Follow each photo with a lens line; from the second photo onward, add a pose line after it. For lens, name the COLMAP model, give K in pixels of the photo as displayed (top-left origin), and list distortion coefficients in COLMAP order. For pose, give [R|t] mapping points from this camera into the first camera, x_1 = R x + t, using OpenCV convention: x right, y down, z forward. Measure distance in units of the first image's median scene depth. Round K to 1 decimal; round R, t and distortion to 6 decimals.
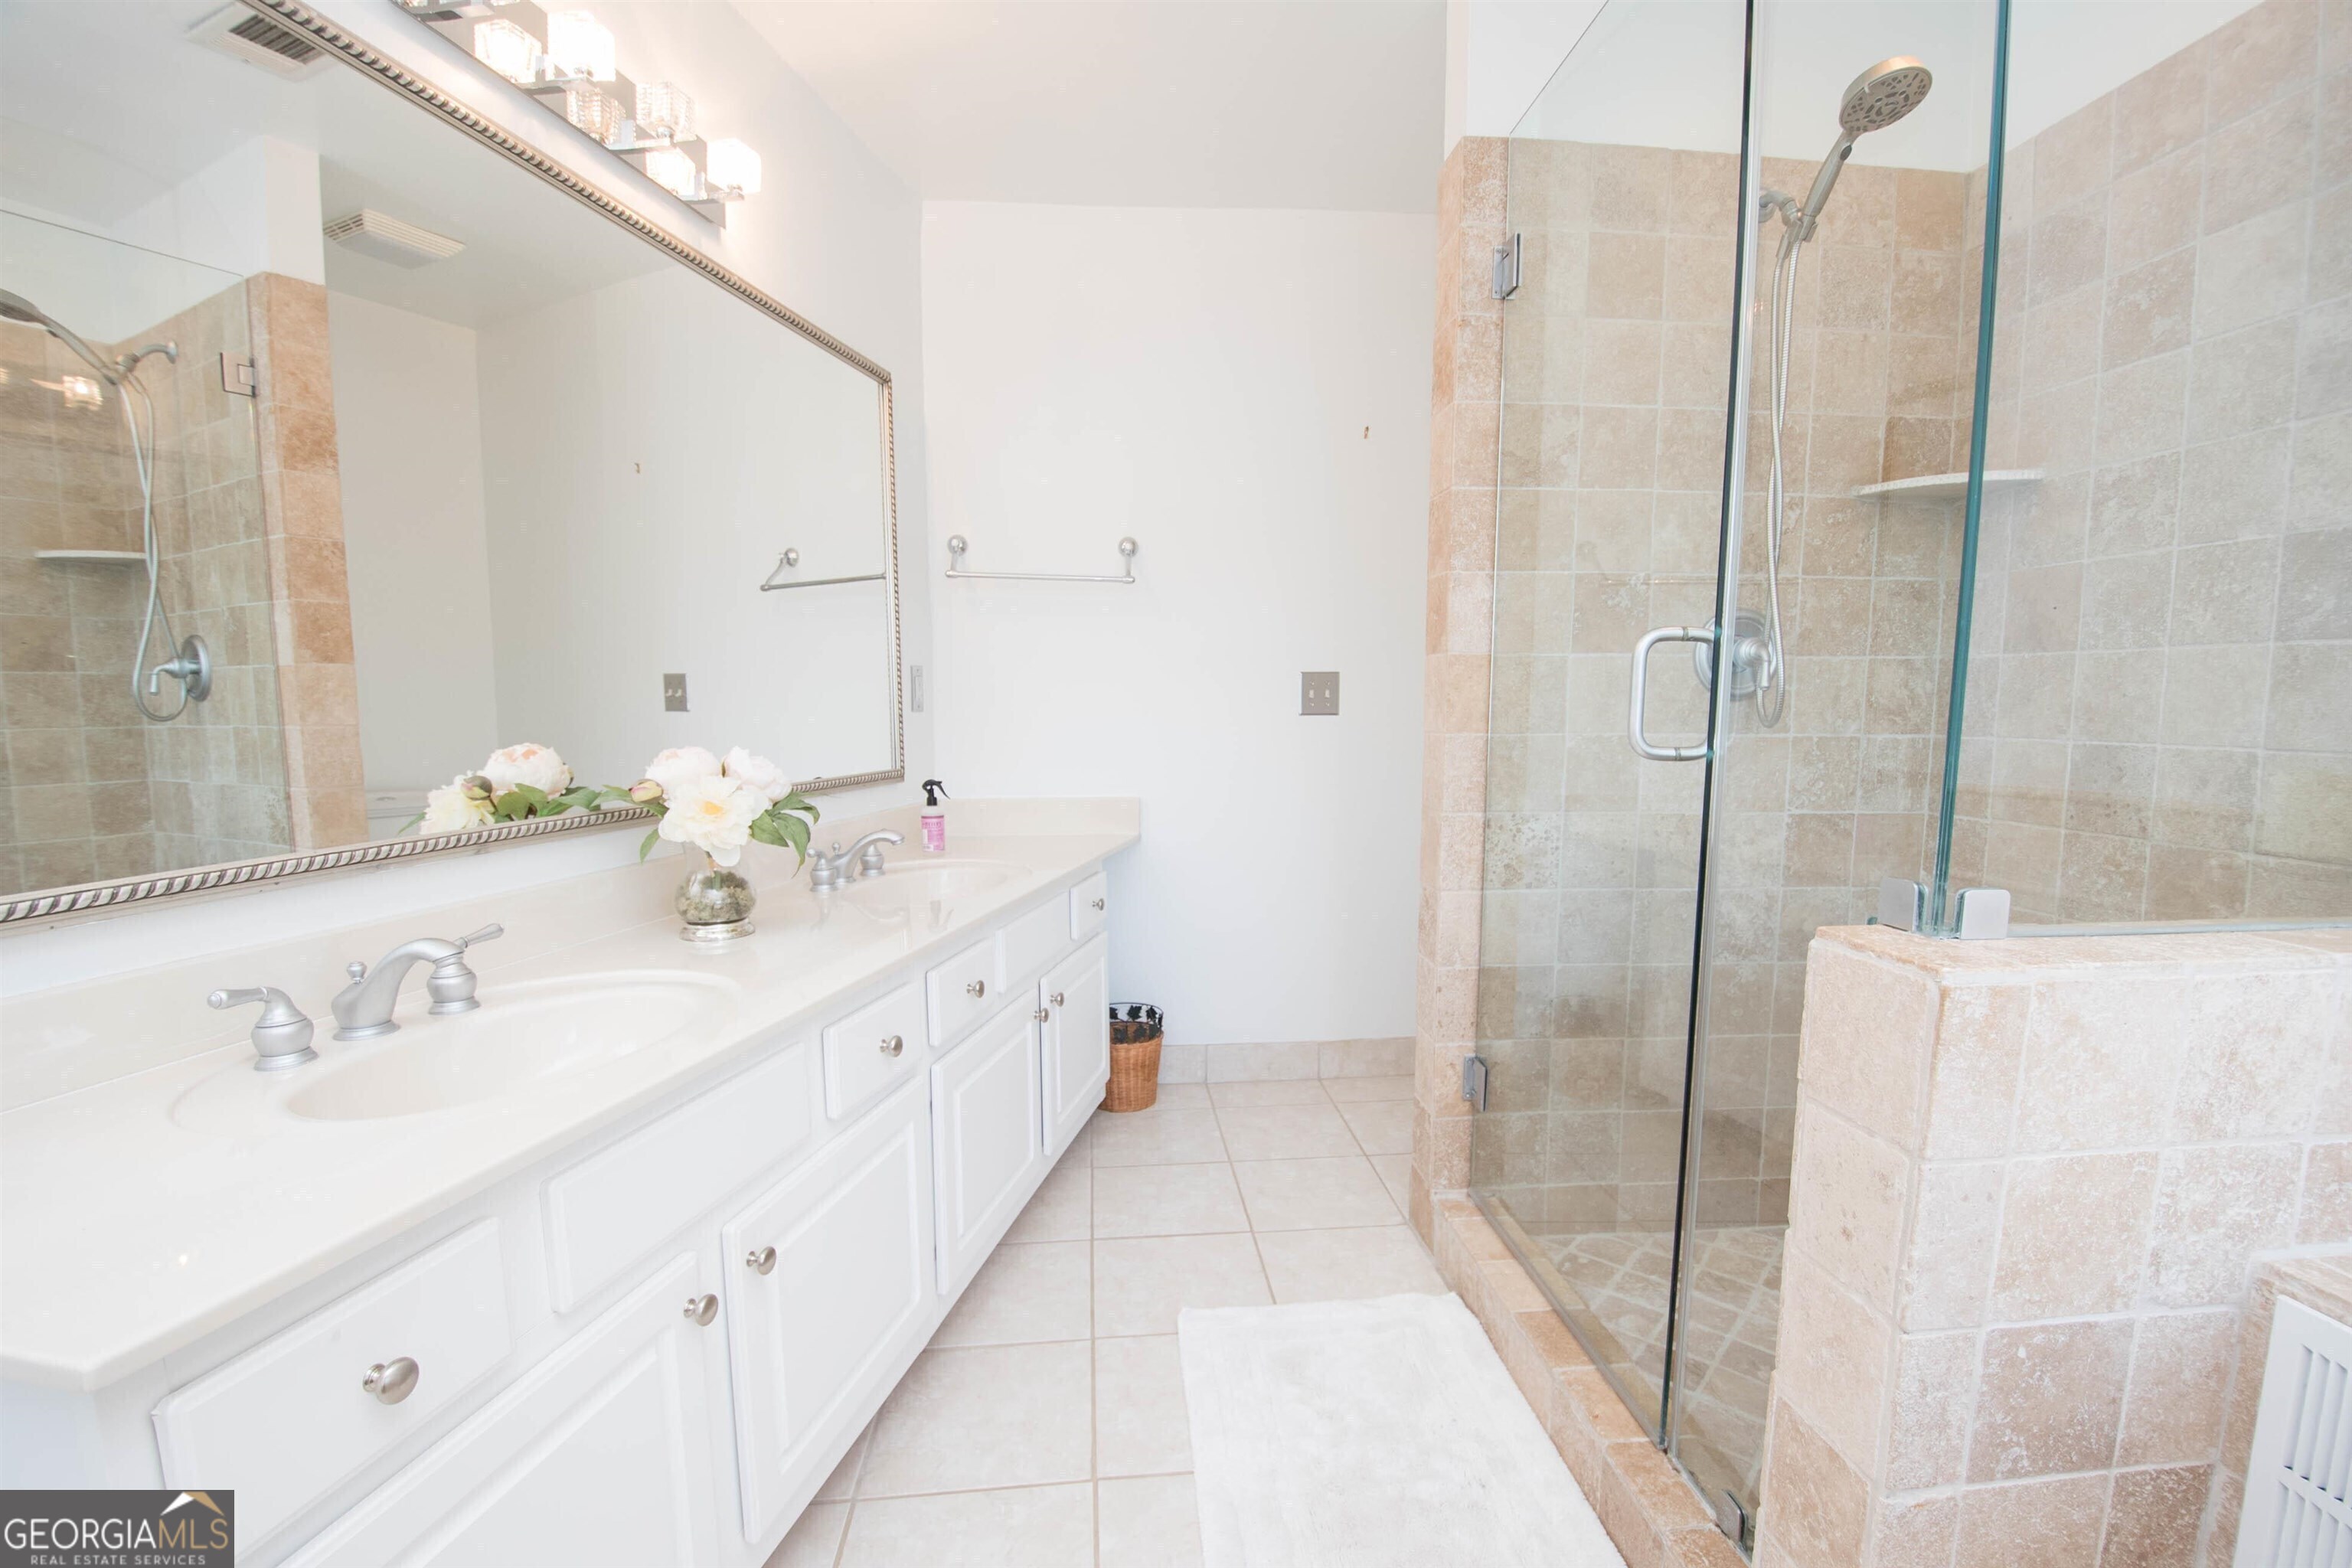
lens RADIAL K [[1028.3, 0, 1185.5], [0, 1028.3, 825.0], [0, 0, 1]] dist [0.013105, -0.021384]
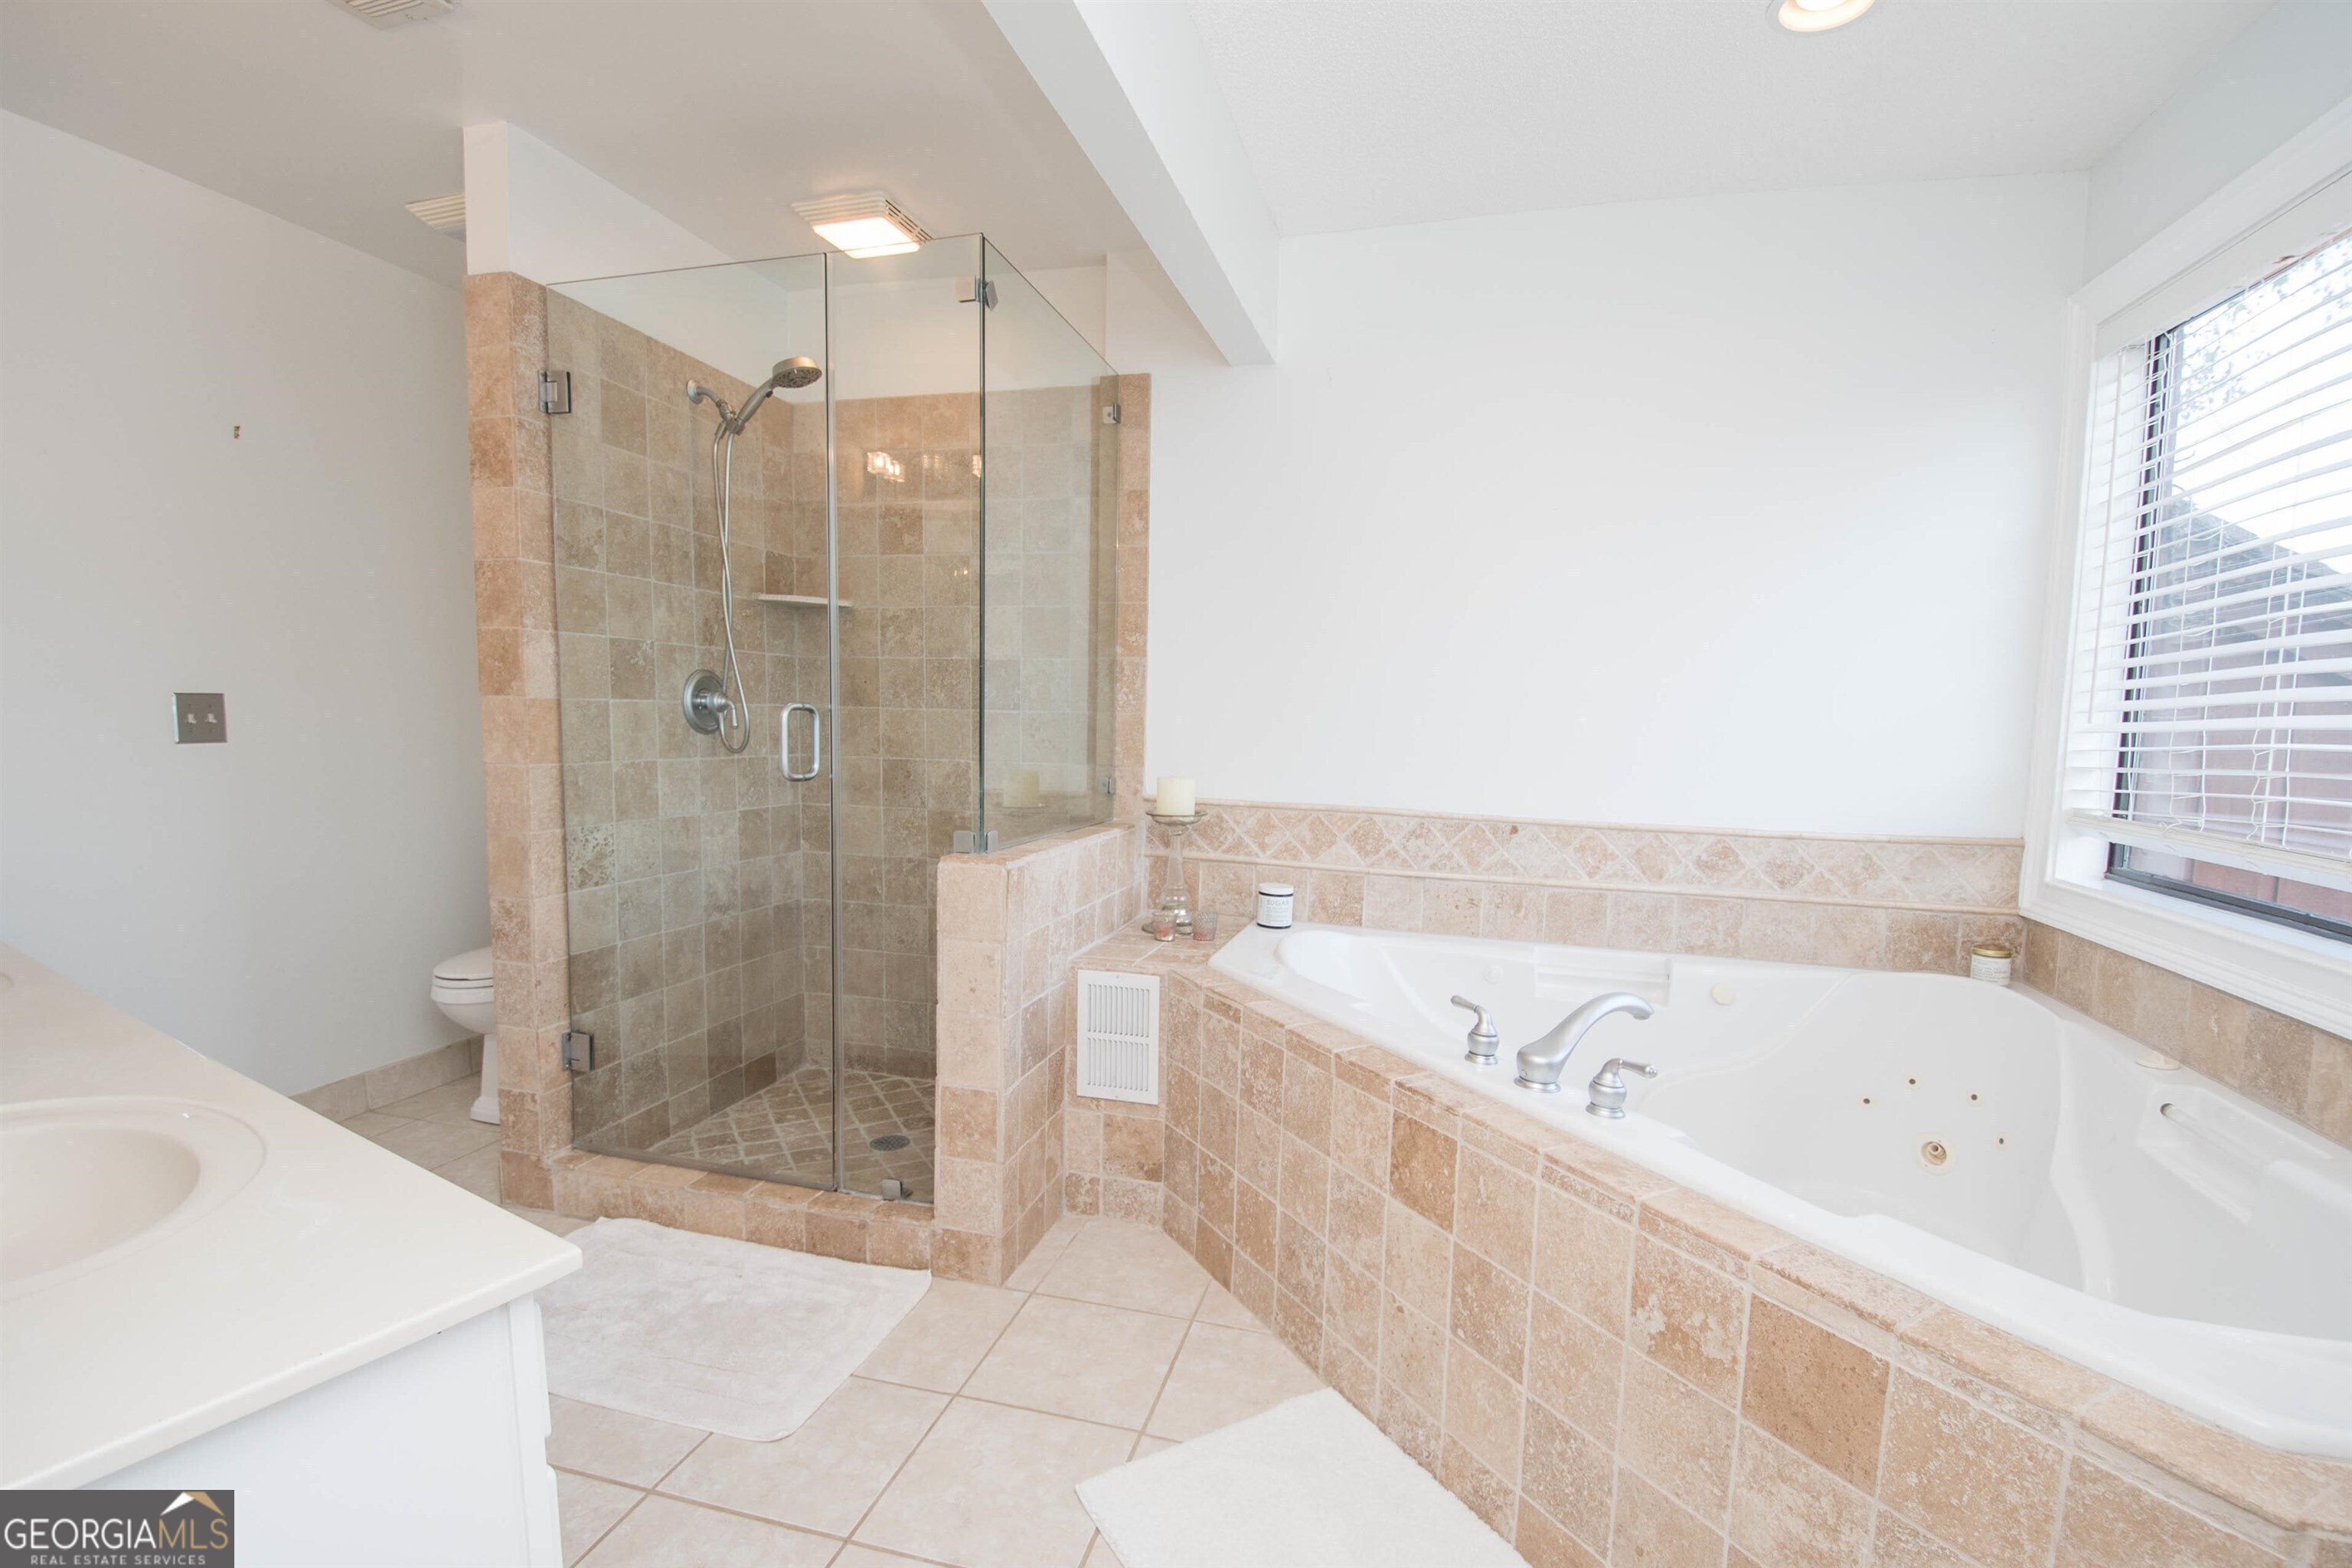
lens RADIAL K [[1028.3, 0, 1185.5], [0, 1028.3, 825.0], [0, 0, 1]] dist [0.013105, -0.021384]
pose [[0.345582, -0.090366, 0.934027, -0.600029], [0.088788, 0.994036, 0.063321, -0.028493], [-0.934179, 0.061048, 0.351544, -0.114324]]
